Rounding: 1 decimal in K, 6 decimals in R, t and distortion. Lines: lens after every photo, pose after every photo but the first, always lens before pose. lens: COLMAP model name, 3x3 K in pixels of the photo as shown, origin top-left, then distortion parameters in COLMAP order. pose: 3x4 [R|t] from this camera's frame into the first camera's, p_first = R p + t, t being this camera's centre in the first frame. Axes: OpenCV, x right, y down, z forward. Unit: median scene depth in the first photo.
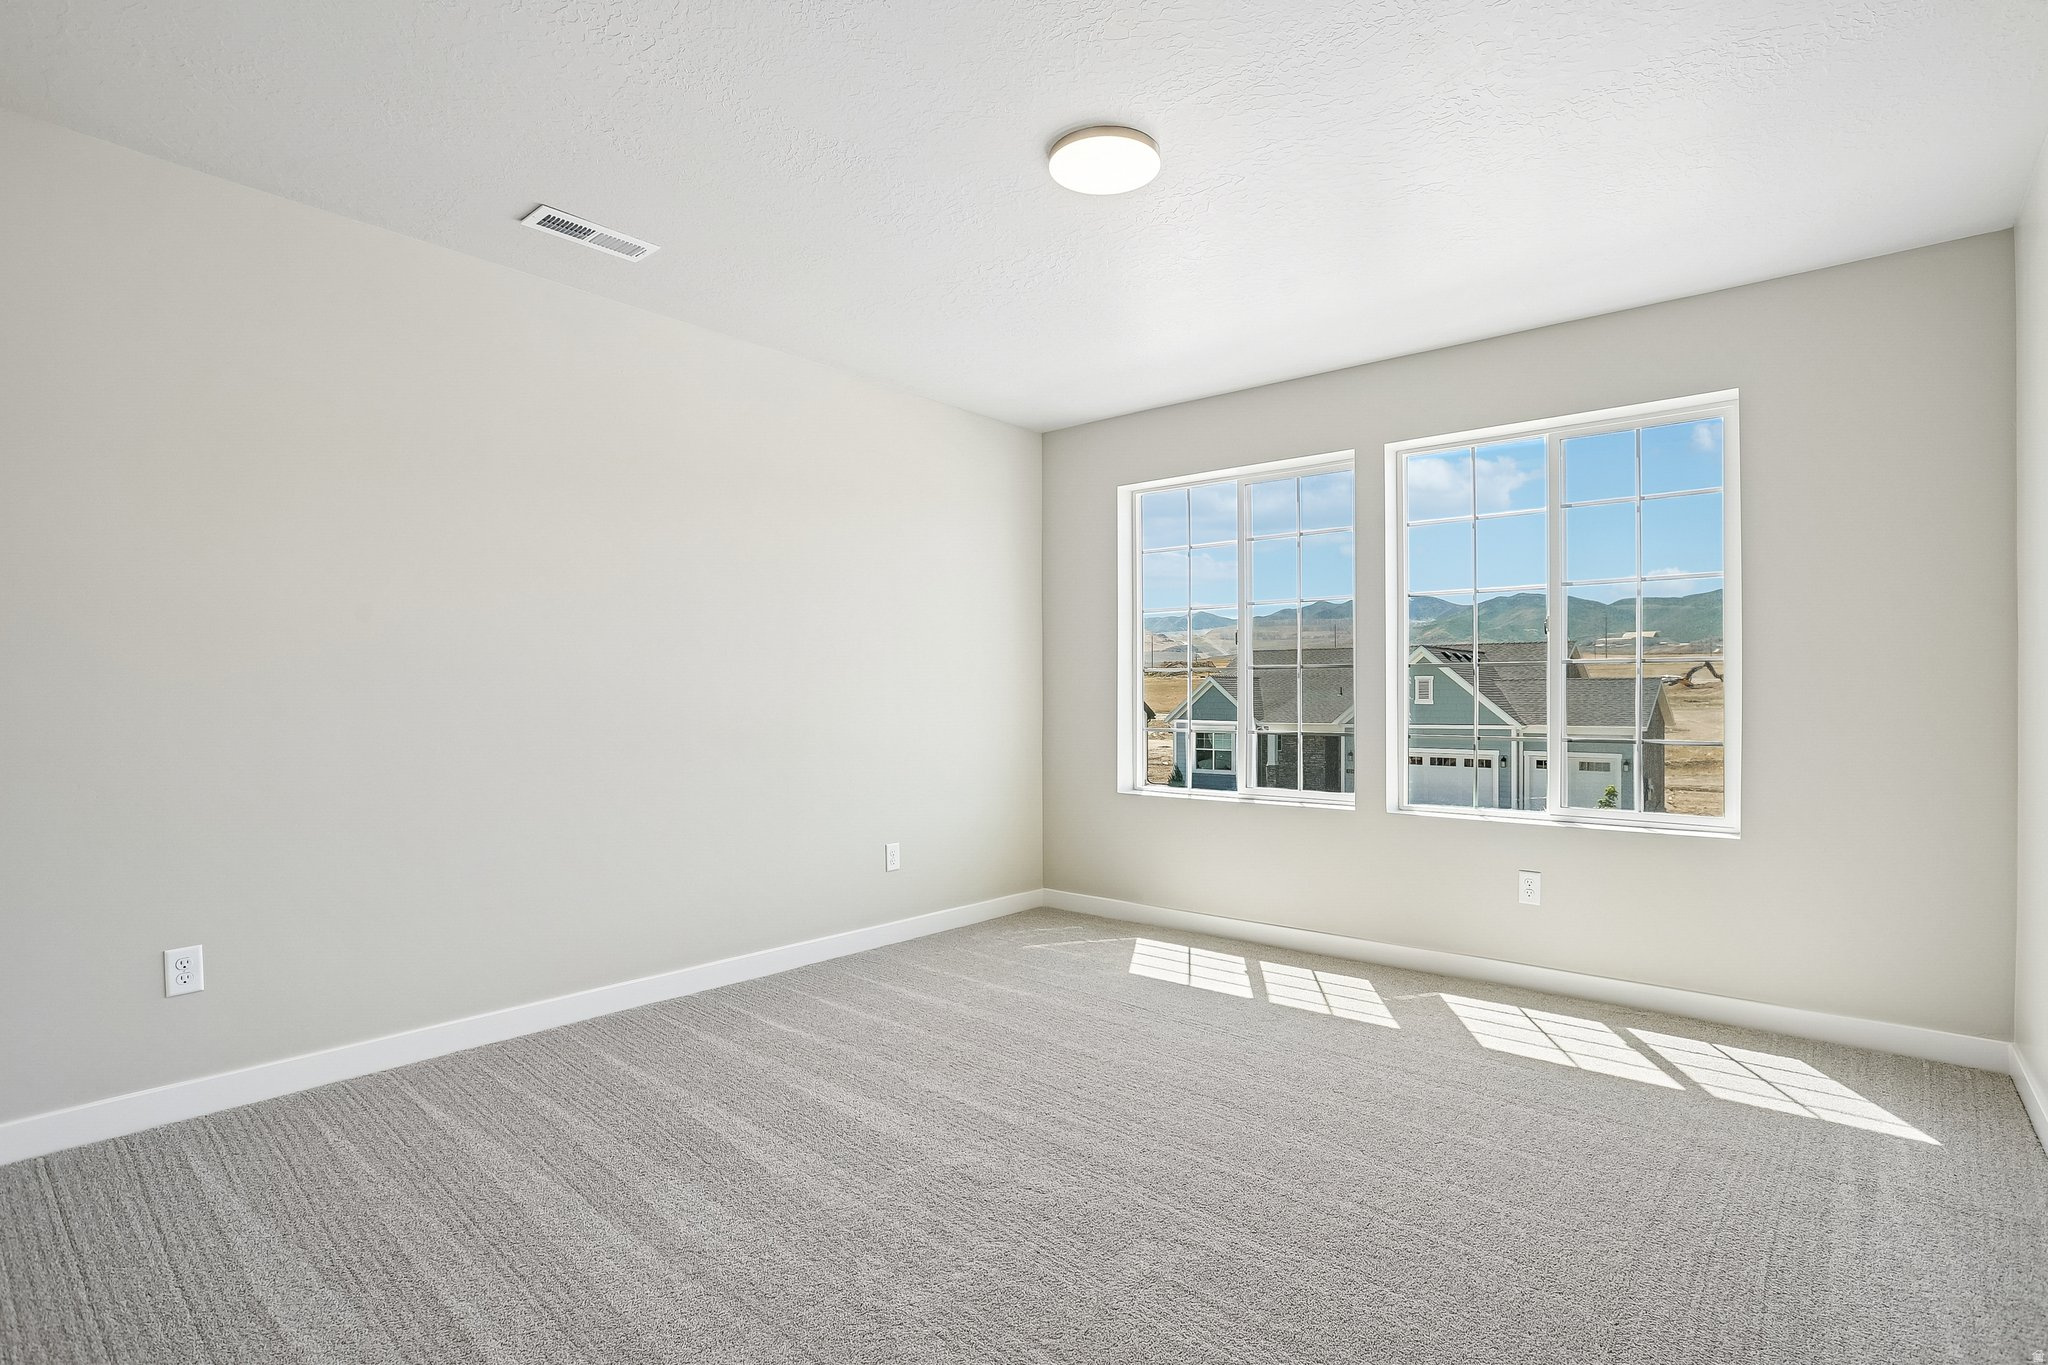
lens RADIAL K [[973.2, 0, 1037.1], [0, 973.2, 690.1], [0, 0, 1]] dist [-0.056865, 0.022253]
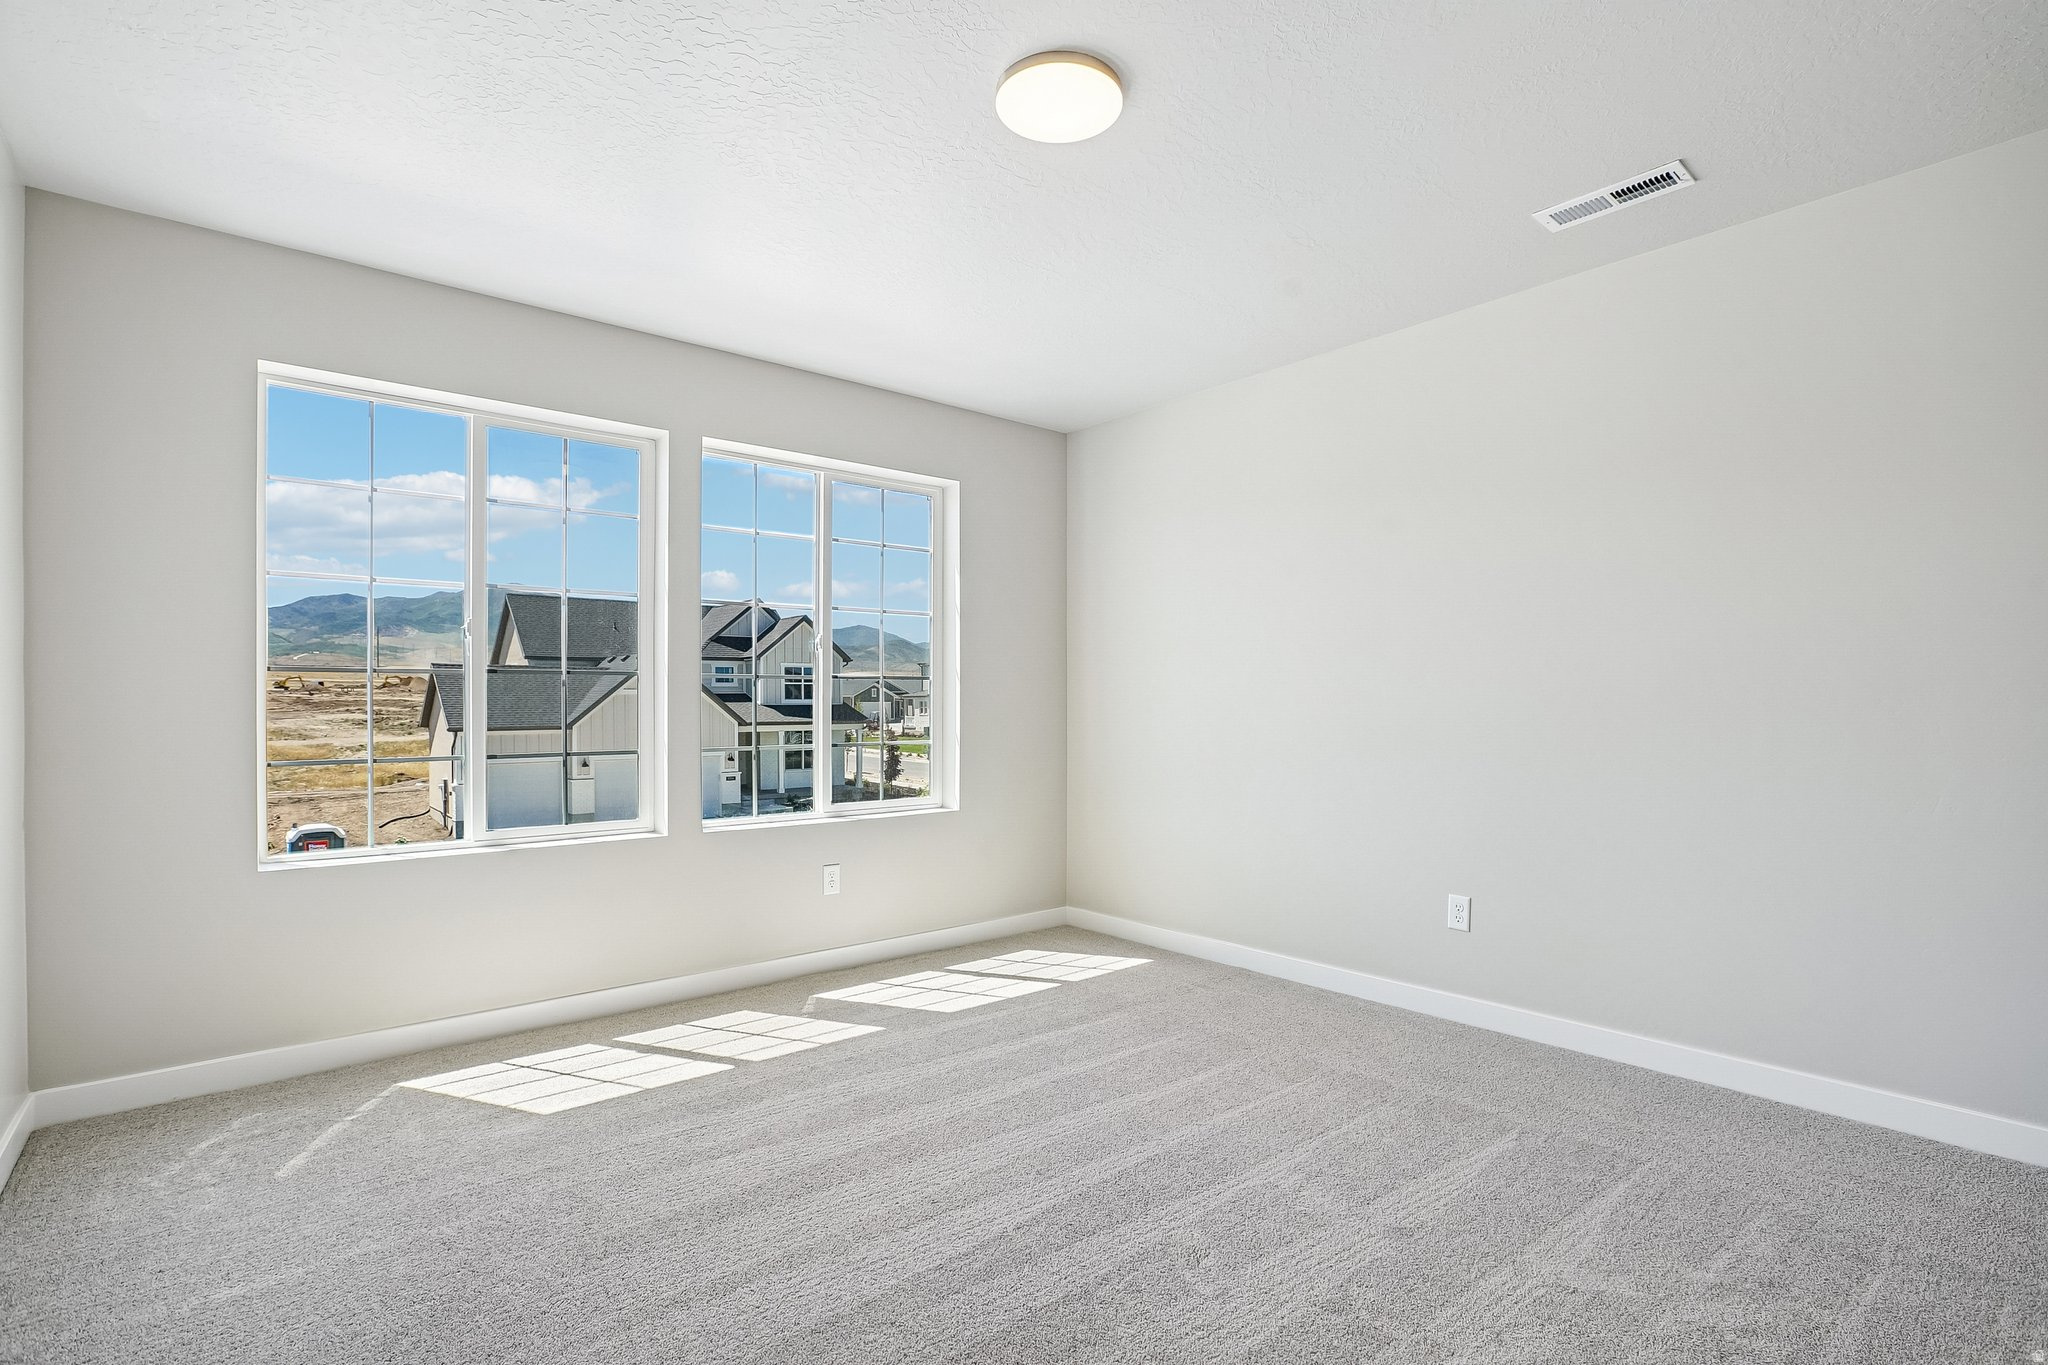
lens RADIAL K [[950.7, 0, 1027.4], [0, 950.7, 689.7], [0, 0, 1]] dist [-0.061251, 0.024924]
pose [[0.184122, 0.002583, 0.982900, -0.542351], [-0.005981, 0.999981, -0.001508, -0.015250], [-0.982885, -0.005601, 0.184134, 0.587017]]
